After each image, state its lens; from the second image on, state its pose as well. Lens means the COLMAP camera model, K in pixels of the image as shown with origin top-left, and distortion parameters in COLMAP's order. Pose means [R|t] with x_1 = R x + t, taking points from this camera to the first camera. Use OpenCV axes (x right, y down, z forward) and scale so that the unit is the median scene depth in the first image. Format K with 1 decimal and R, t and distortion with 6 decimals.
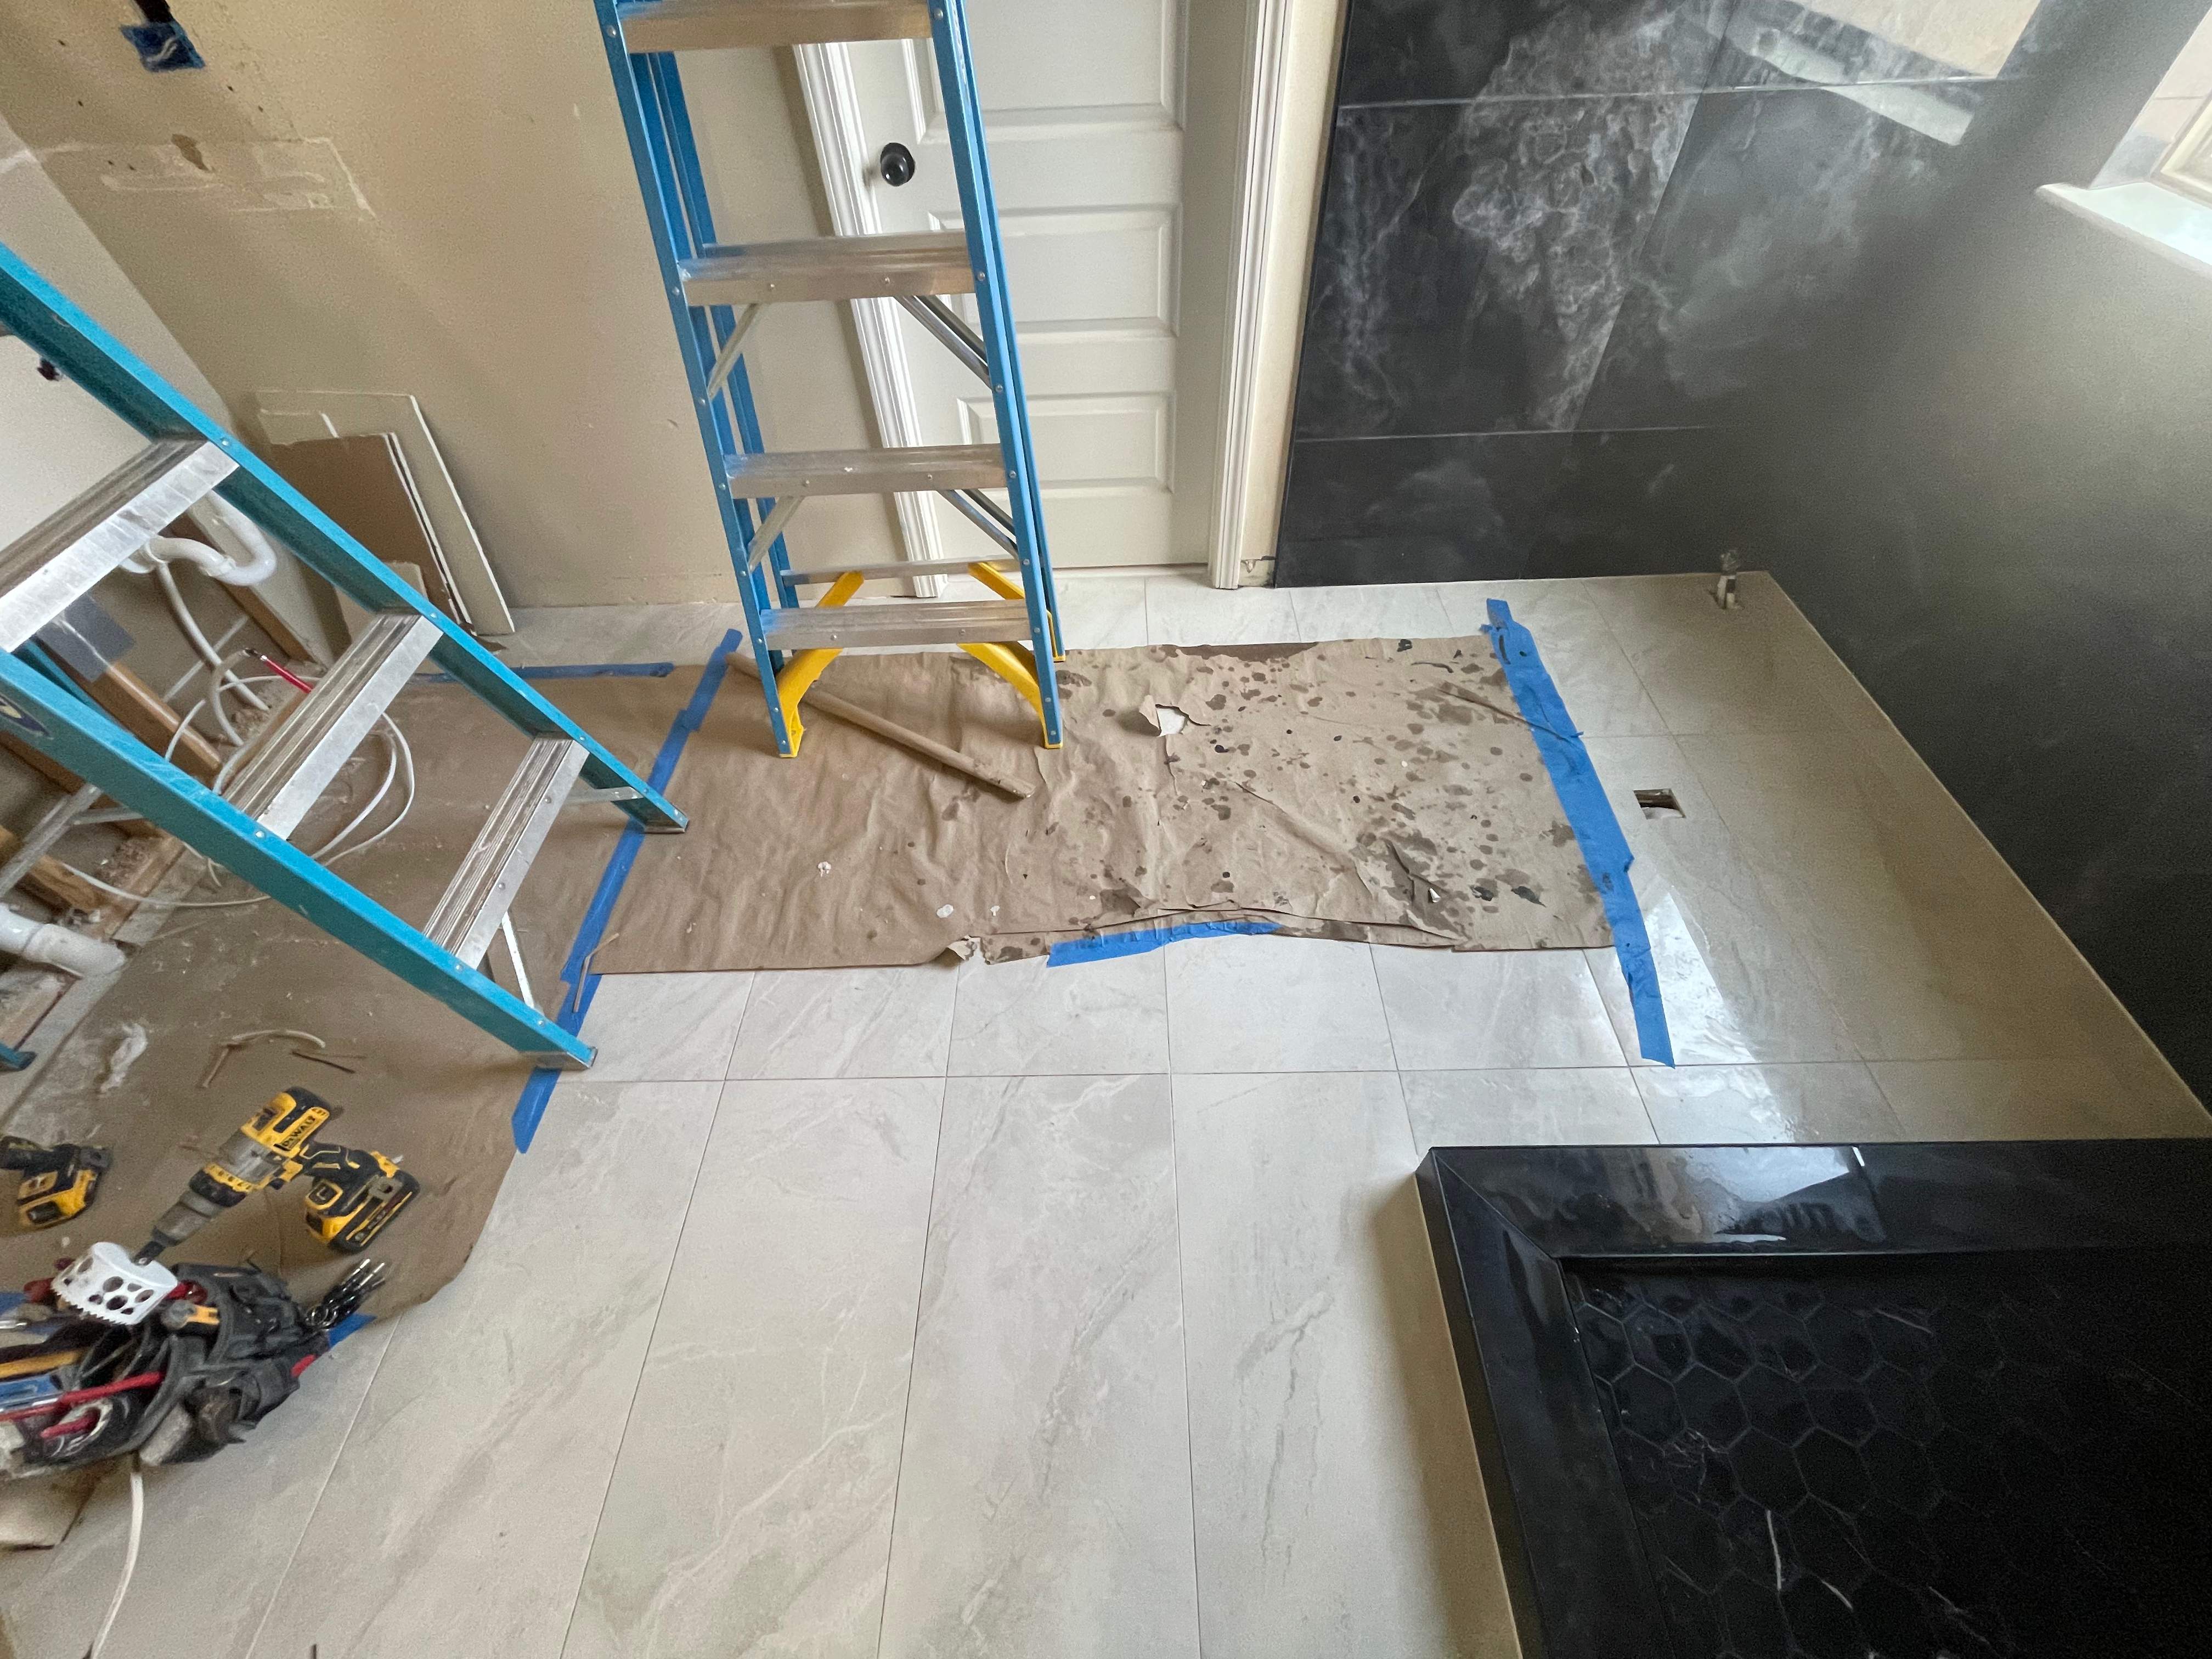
lens RADIAL K [[883.5, 0, 1103.3], [0, 883.5, 838.9], [0, 0, 1]] dist [-0.002458, -0.000522]
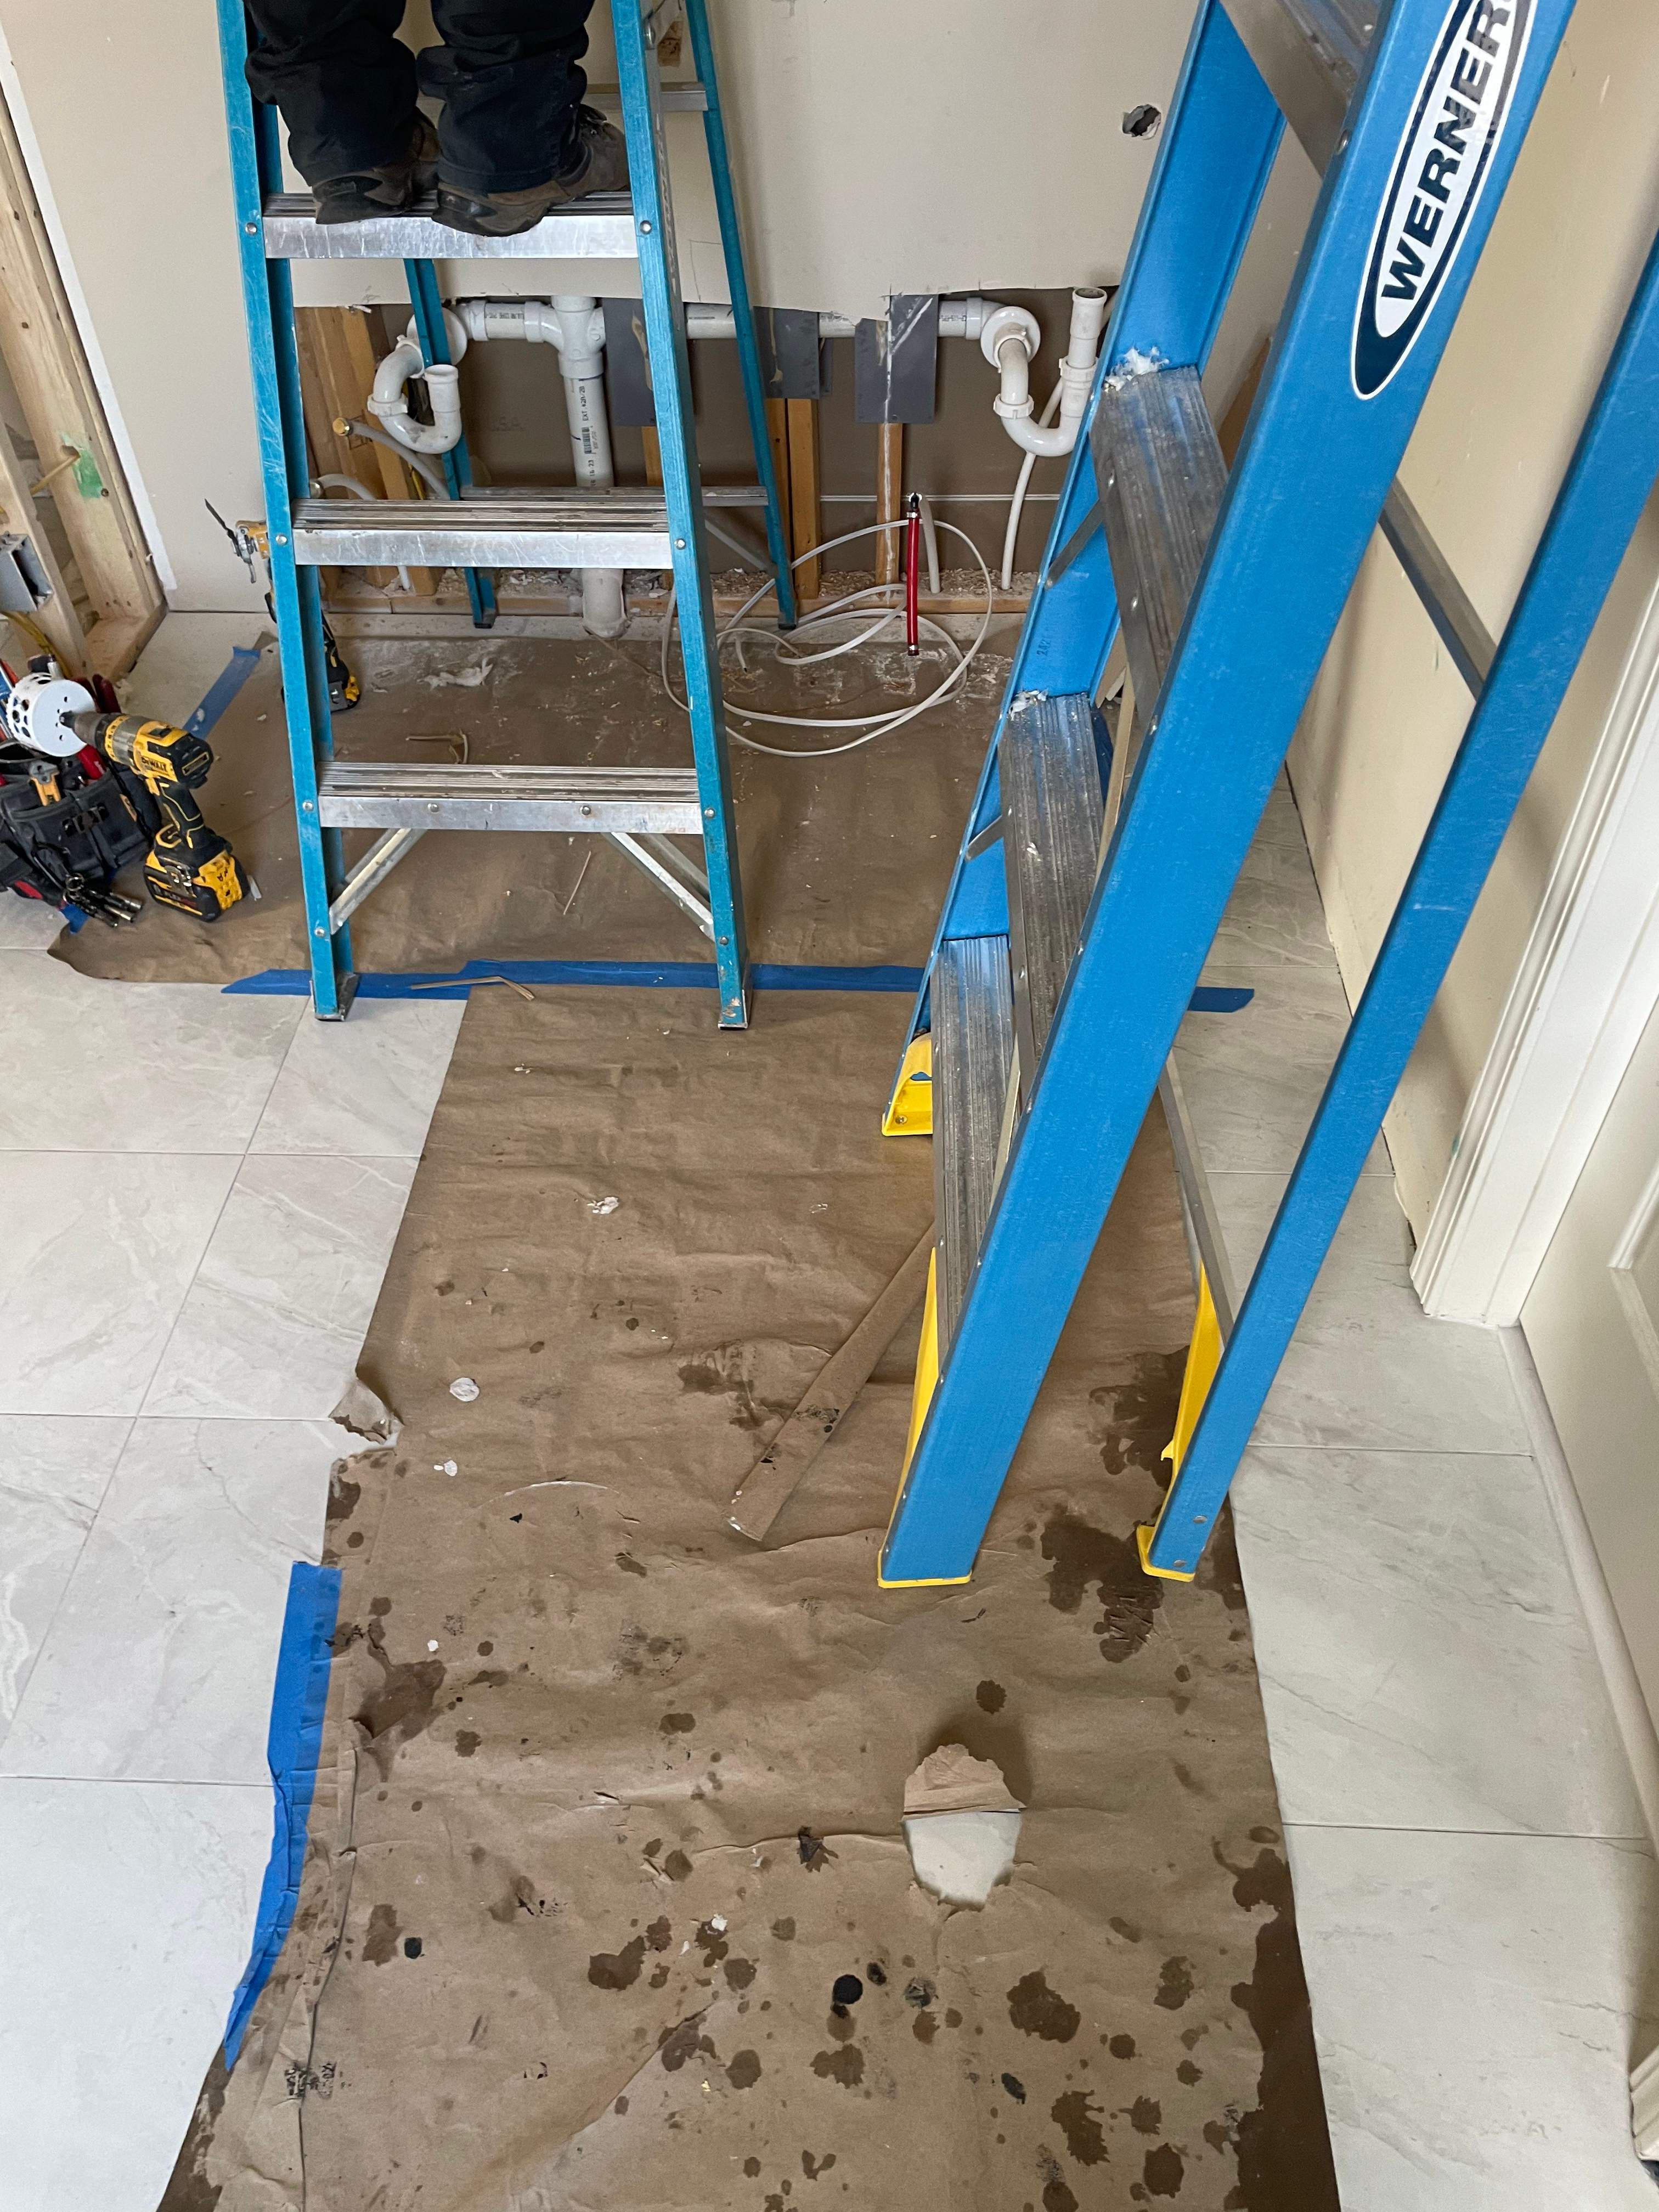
lens RADIAL K [[1682.2, 0, 807.1], [0, 1682.2, 1101.2], [0, 0, 1]] dist [0.064501, -0.065268]
pose [[-0.051266, 0.725139, -0.686691, 0.403727], [-0.753811, 0.422932, 0.502889, -0.688608], [0.655089, 0.543416, 0.524936, 0.504522]]
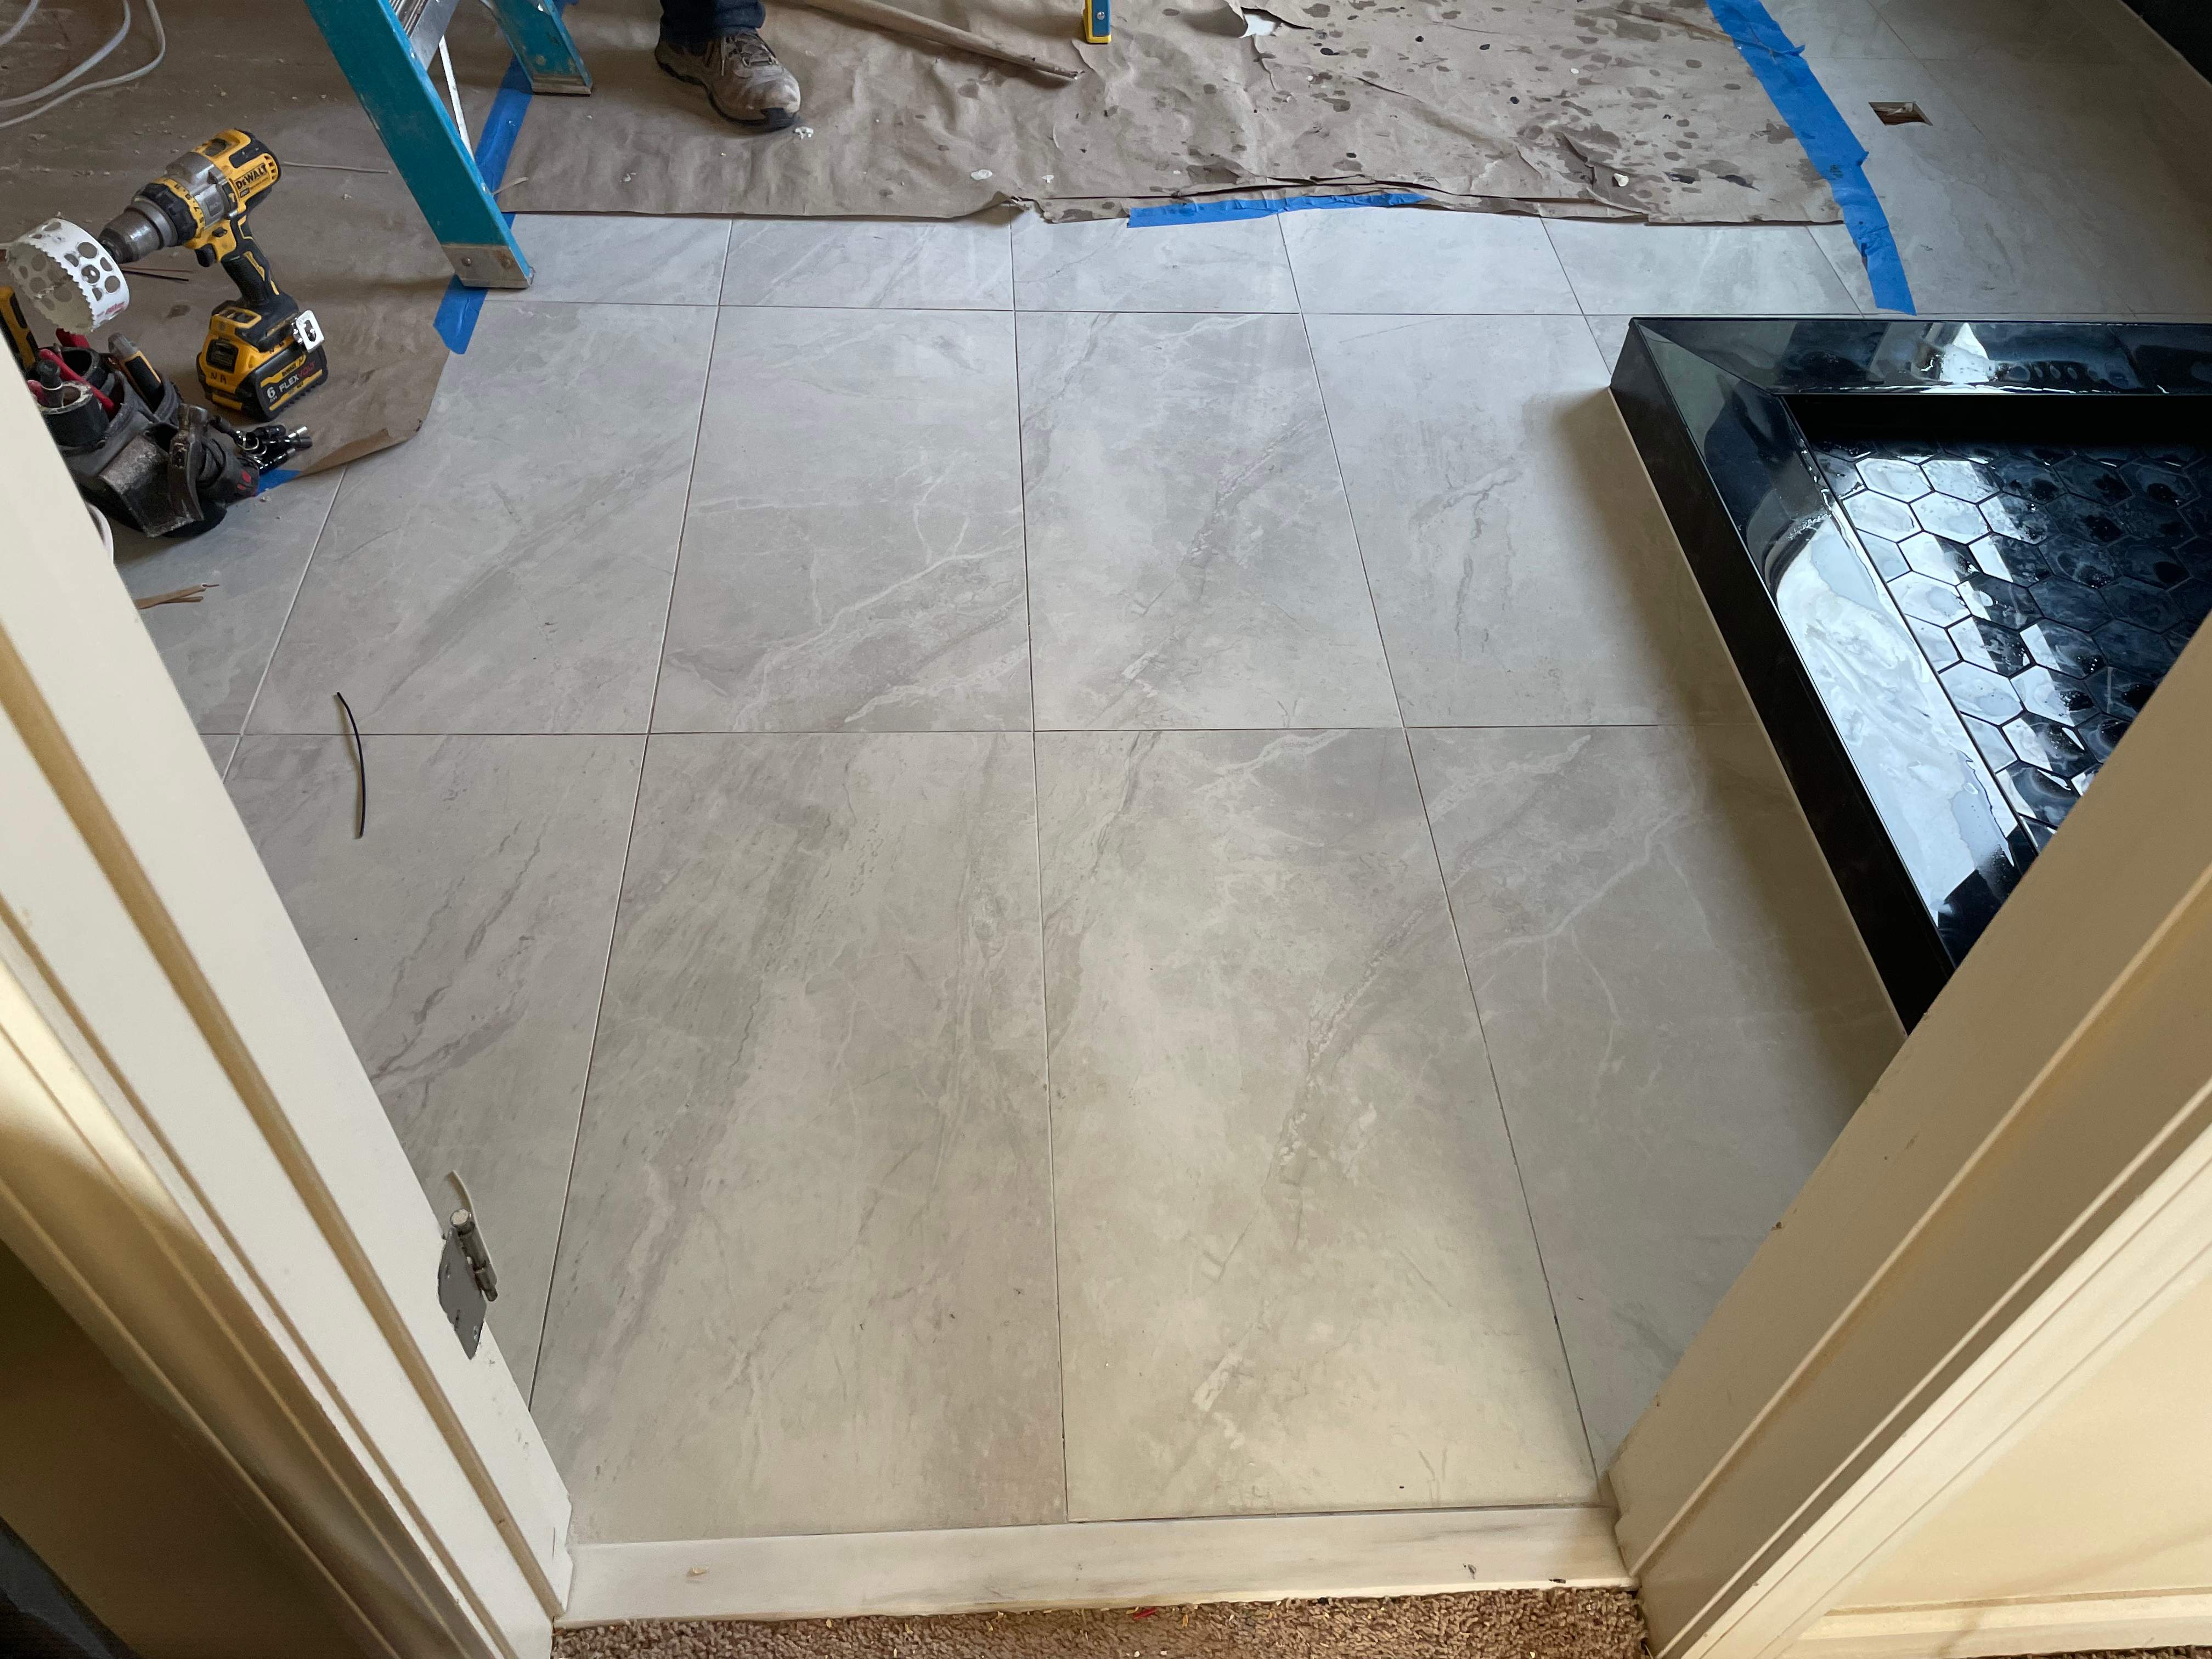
lens RADIAL K [[1682.2, 0, 1099.9], [0, 1682.2, 819.5], [0, 0, 1]] dist [0.064501, -0.065268]
pose [[0.994840, 0.011425, 0.100811, -0.221556], [-0.006820, 0.998923, -0.045901, 0.698756], [-0.101227, 0.044977, 0.993846, -0.407241]]
